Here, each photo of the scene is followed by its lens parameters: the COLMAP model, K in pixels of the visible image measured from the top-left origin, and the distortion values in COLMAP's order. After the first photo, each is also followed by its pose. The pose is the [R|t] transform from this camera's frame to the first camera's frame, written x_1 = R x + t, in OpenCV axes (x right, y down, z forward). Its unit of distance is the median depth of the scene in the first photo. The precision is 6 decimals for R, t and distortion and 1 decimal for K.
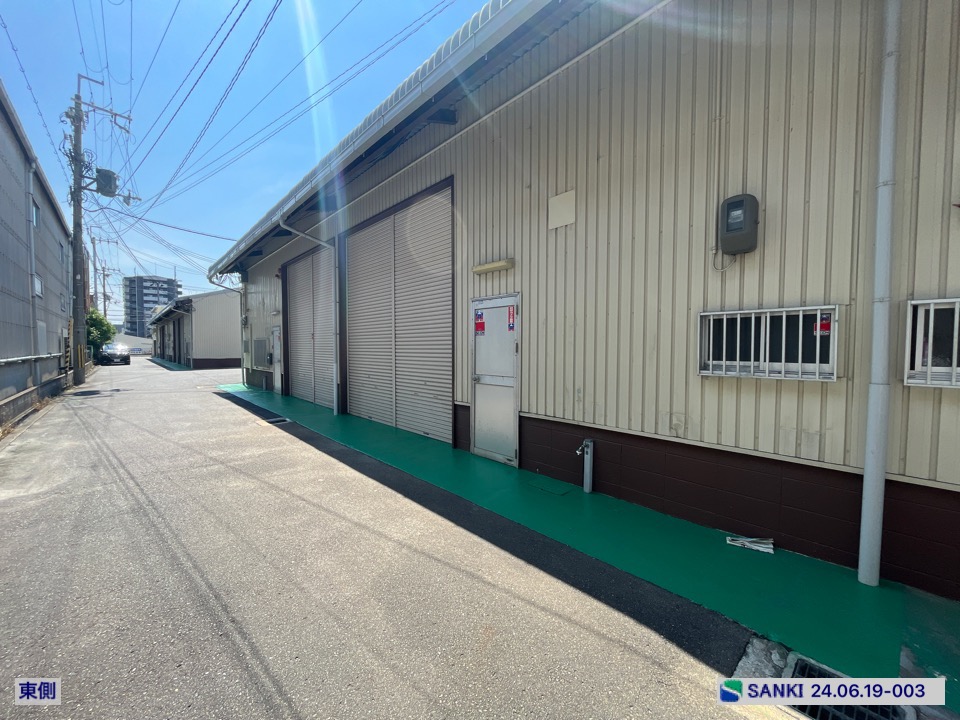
lens RADIAL K [[387.4, 0, 475.8], [0, 387.4, 362.6], [0, 0, 1]] dist [-0.002668, 0.000009]
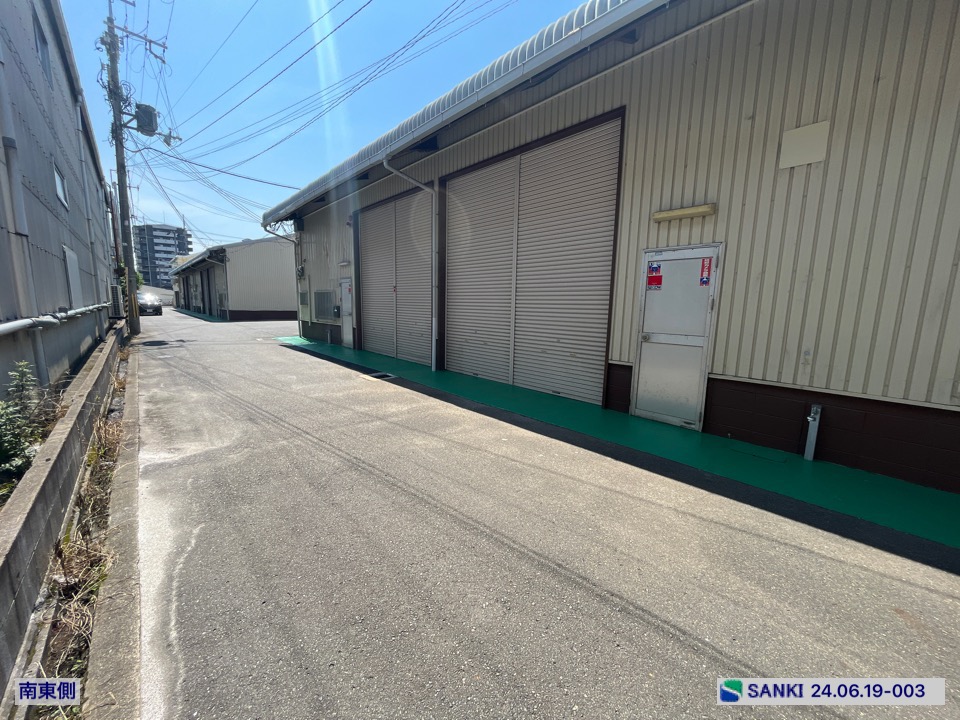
lens RADIAL K [[387.4, 0, 475.8], [0, 387.4, 362.6], [0, 0, 1]] dist [-0.002668, 0.000009]
pose [[0.999610, 0.020834, -0.018585, -0.430777], [-0.018651, 0.993675, 0.110736, 0.007780], [0.020774, -0.110346, 0.993676, 0.059742]]
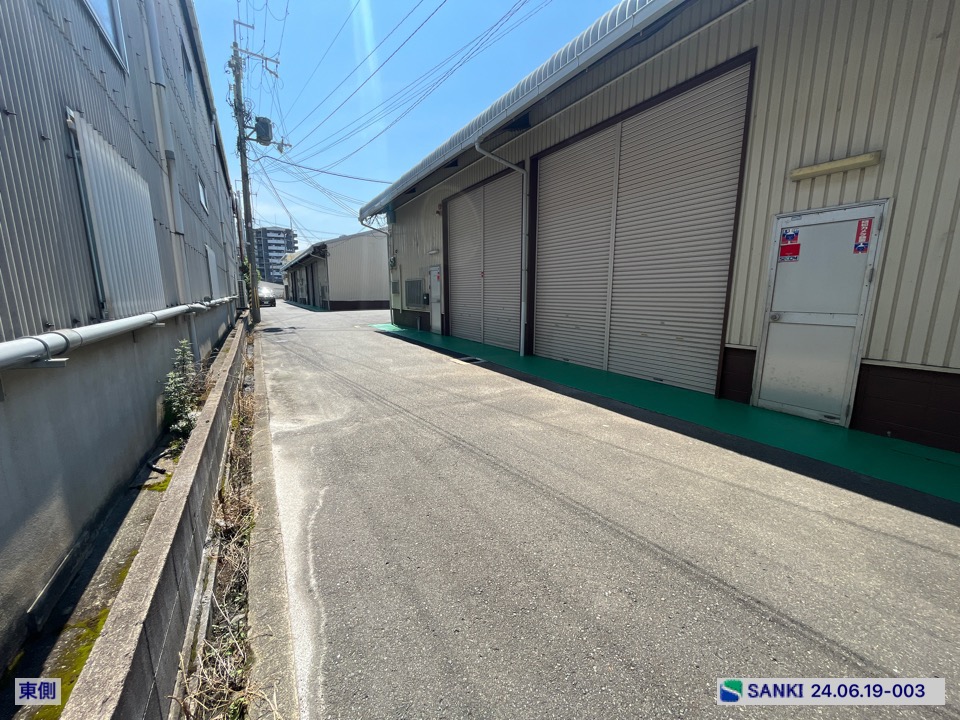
lens RADIAL K [[387.4, 0, 475.8], [0, 387.4, 362.6], [0, 0, 1]] dist [-0.002668, 0.000009]
pose [[0.975215, 0.035950, -0.218321, -0.475056], [-0.004658, 0.989830, 0.142180, 0.026888], [0.221212, -0.137639, 0.965464, 0.070340]]
